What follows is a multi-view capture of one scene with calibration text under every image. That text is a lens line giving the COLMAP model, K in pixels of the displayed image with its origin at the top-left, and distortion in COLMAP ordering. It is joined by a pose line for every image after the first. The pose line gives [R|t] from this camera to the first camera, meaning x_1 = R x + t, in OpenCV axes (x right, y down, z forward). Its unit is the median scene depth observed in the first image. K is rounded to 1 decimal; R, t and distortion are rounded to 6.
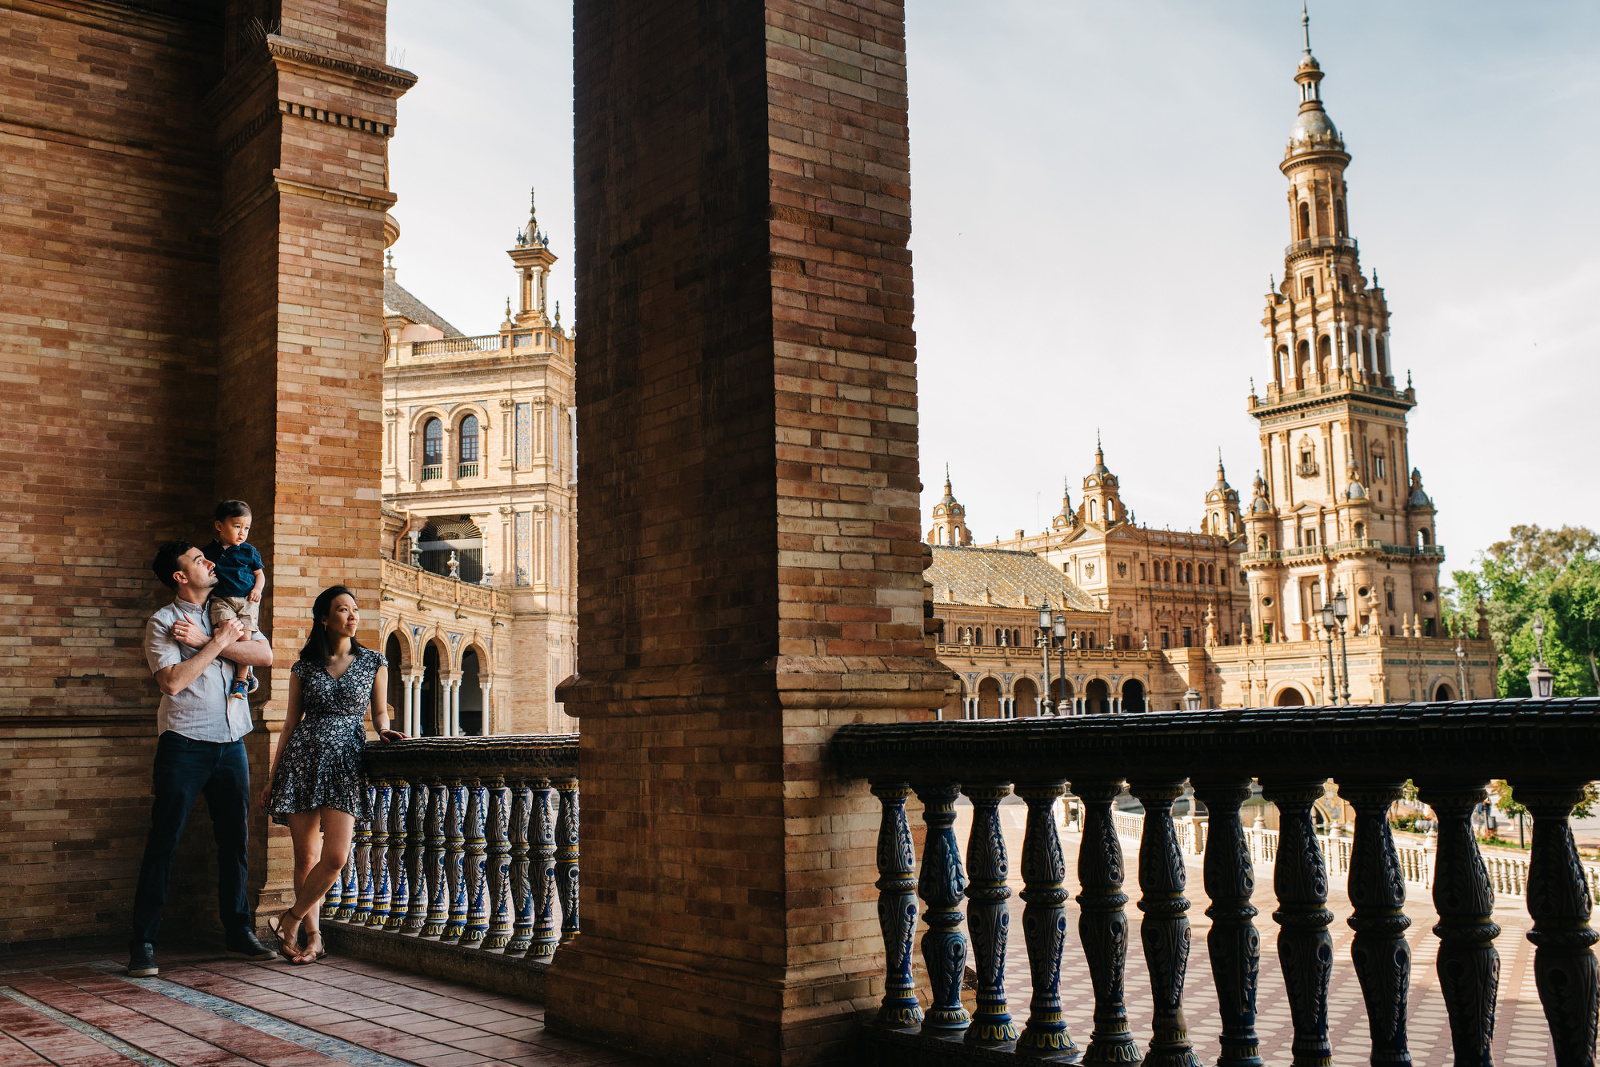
lens RADIAL K [[1668.0, 0, 800.0], [0, 1668.0, 533.5], [0, 0, 1]] dist [0.009874, -0.013017]
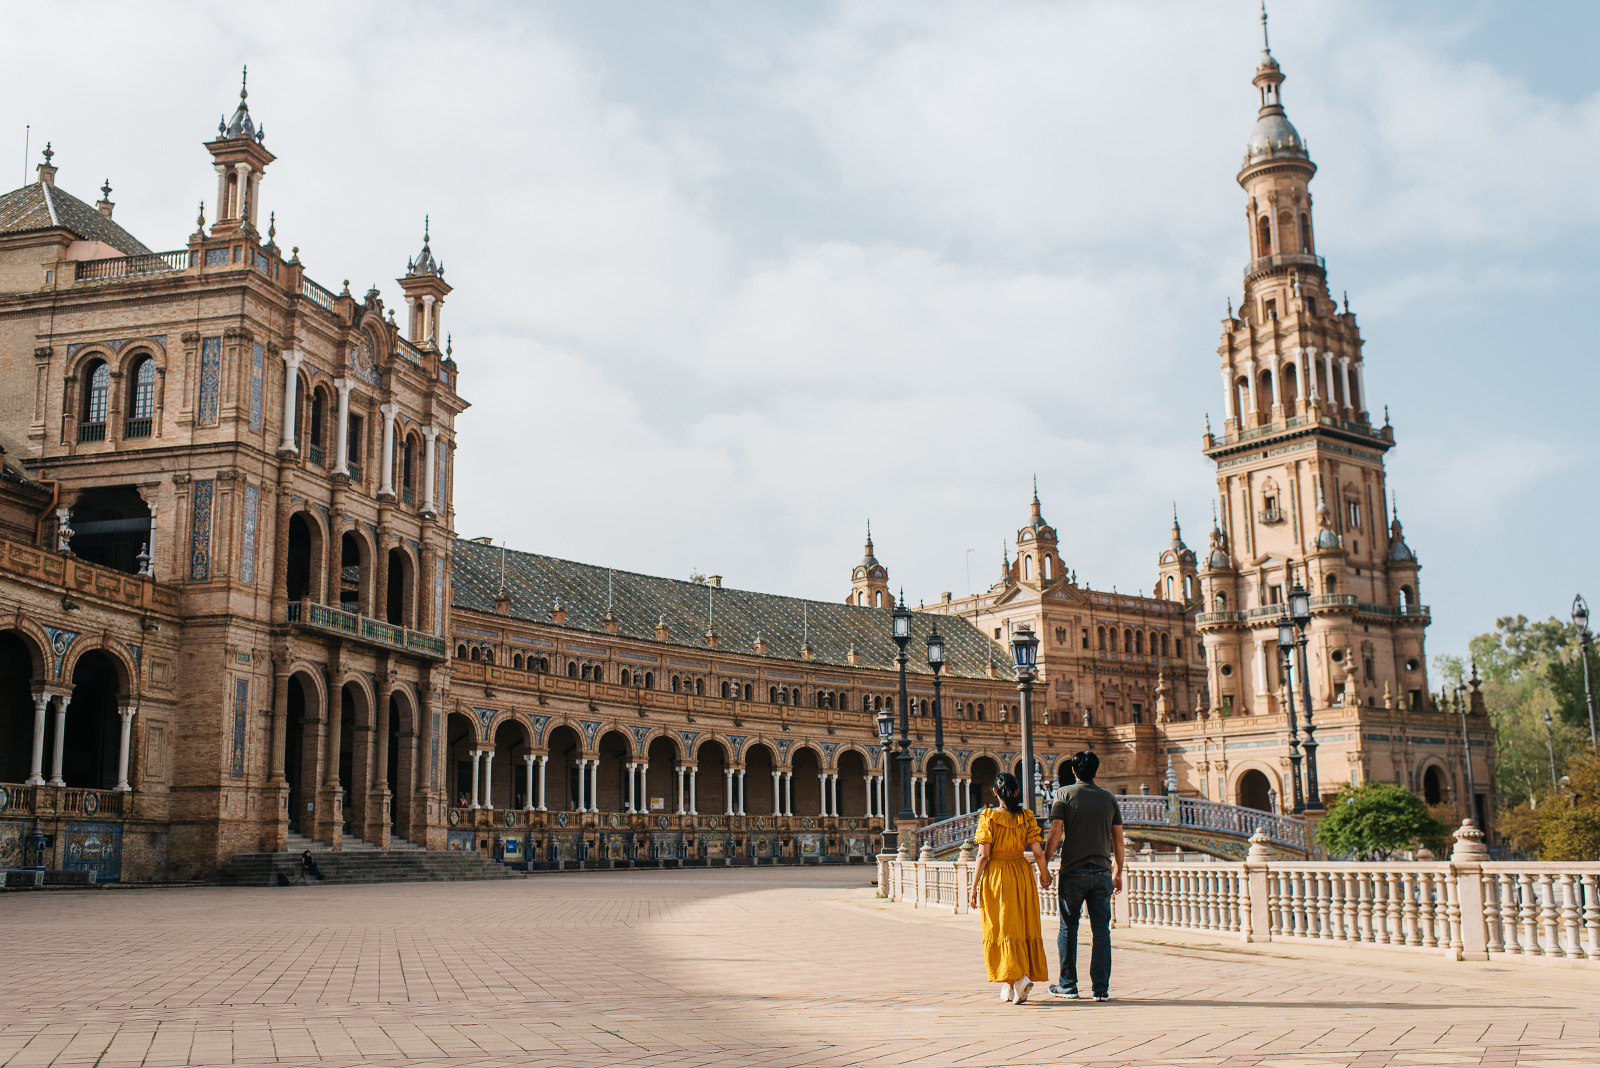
lens RADIAL K [[1673.8, 0, 800.0], [0, 1673.8, 534.0], [0, 0, 1]] dist [-0.010454, 0.014221]
pose [[0.999876, 0.008850, 0.013016, 0.048422], [-0.007918, 0.997516, -0.069987, 0.032850], [-0.013603, 0.069875, 0.997463, 0.139508]]
